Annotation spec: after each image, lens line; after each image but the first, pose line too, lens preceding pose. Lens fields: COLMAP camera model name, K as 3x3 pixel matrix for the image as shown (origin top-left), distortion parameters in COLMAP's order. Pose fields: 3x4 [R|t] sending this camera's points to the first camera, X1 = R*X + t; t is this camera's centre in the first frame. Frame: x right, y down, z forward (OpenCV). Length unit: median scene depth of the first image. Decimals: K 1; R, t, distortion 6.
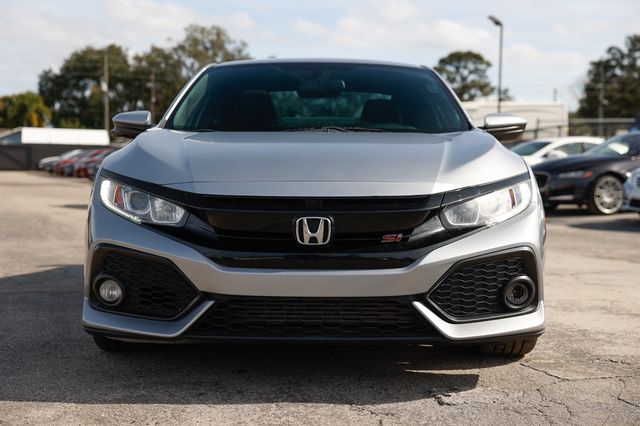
lens RADIAL K [[1022.8, 0, 321.3], [0, 1022.8, 208.9], [0, 0, 1]] dist [0.160246, 0.000000]
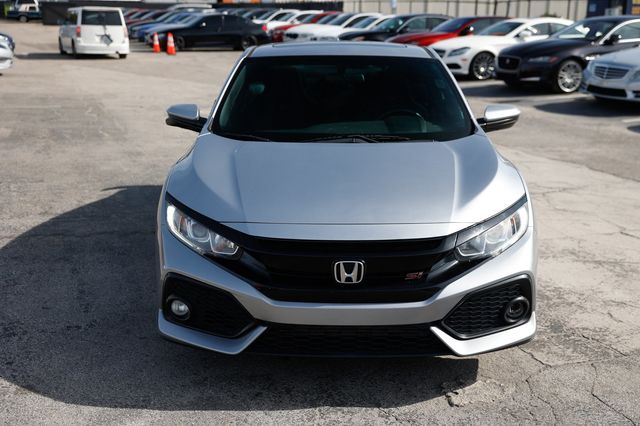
lens RADIAL K [[842.5, 0, 320.2], [0, 842.5, 219.7], [0, 0, 1]] dist [0.078565, 0.000000]
pose [[0.999992, -0.004021, -0.000196, -0.038367], [0.003973, 0.978002, 0.208556, -0.229592], [-0.000647, -0.208555, 0.978010, 0.044687]]
